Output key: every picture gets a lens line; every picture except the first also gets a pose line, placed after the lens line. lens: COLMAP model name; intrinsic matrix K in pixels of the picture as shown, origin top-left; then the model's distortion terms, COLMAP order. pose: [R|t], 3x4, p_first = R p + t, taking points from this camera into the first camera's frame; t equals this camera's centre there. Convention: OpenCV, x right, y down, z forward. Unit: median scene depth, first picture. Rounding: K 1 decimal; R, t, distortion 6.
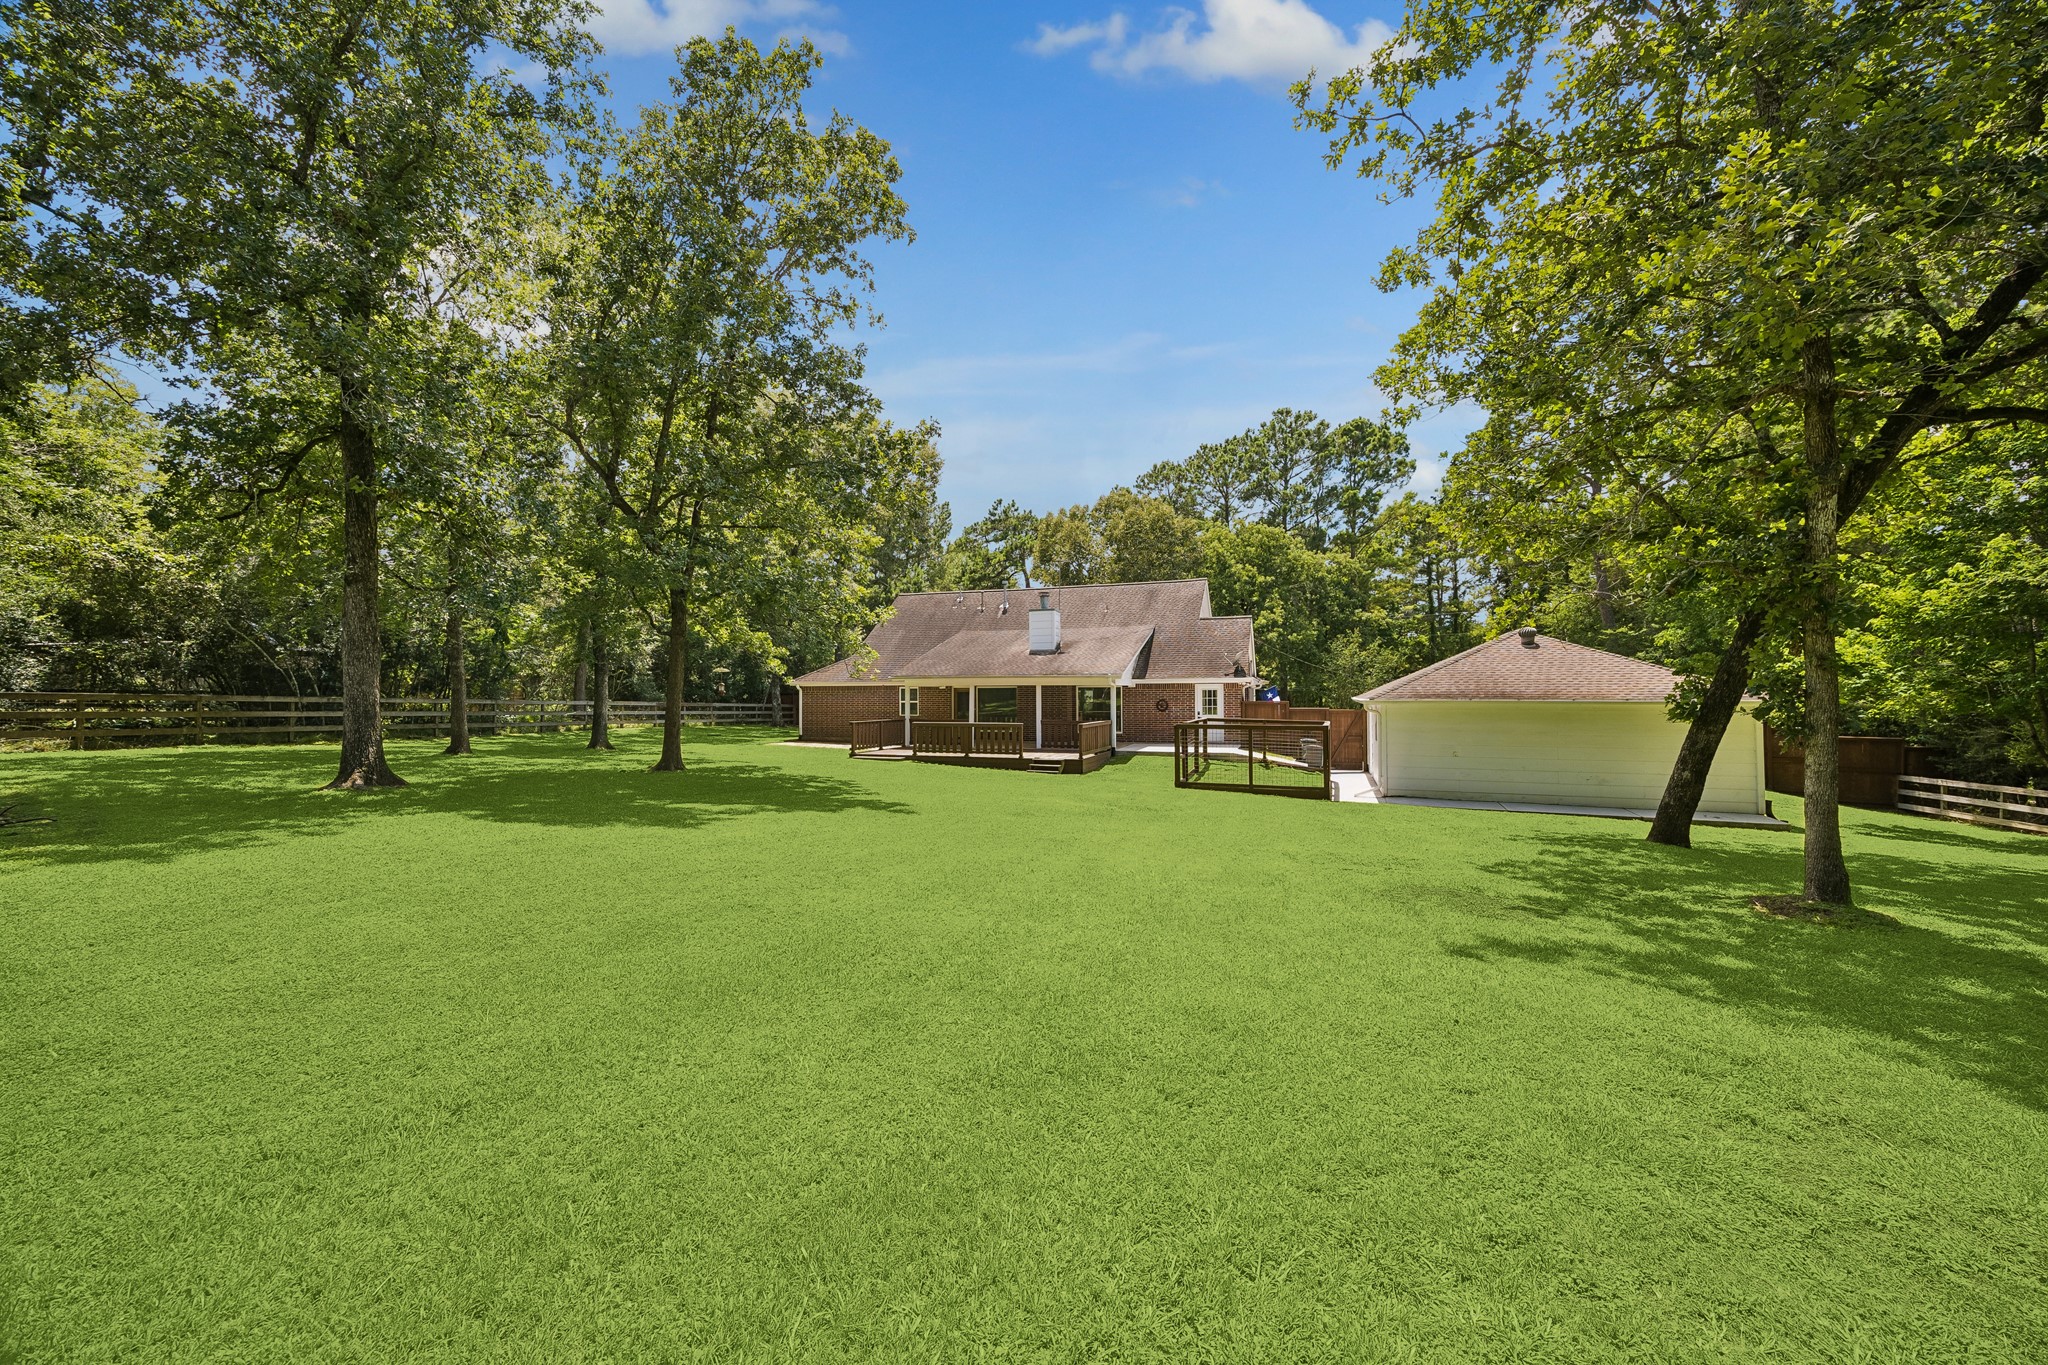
lens RADIAL K [[818.9, 0, 1013.6], [0, 818.9, 705.6], [0, 0, 1]] dist [0.009060, 0.000202]
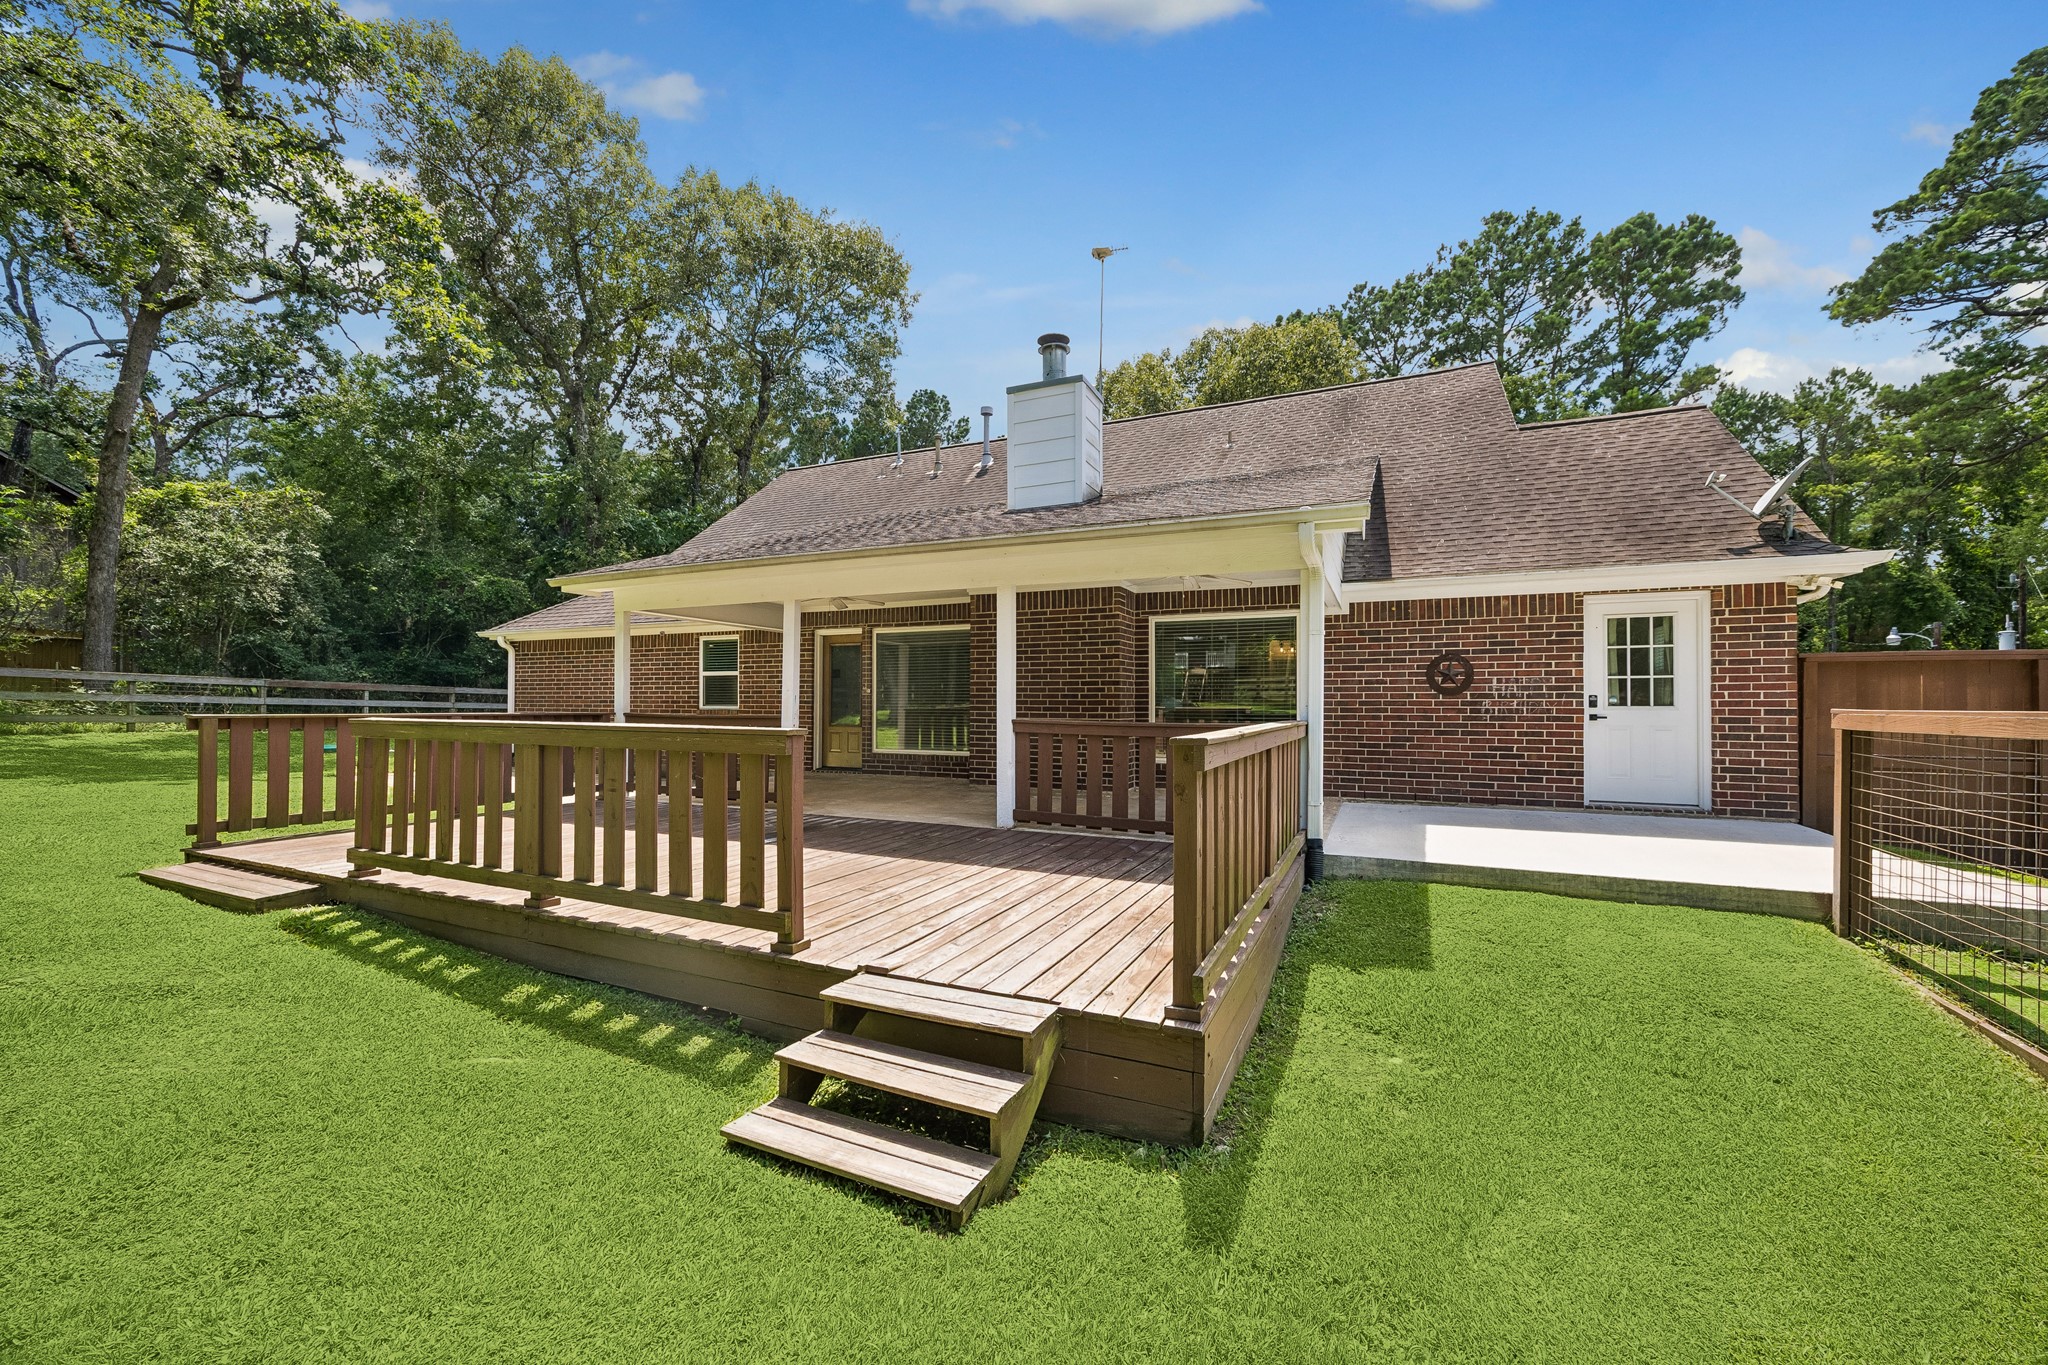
lens RADIAL K [[818.9, 0, 1013.6], [0, 818.9, 705.6], [0, 0, 1]] dist [0.009060, 0.000202]
pose [[0.996179, 0.008796, -0.086886, 0.054198], [-0.009686, 0.999905, -0.009828, 0.015133], [0.086791, 0.010632, 0.996170, 0.694983]]
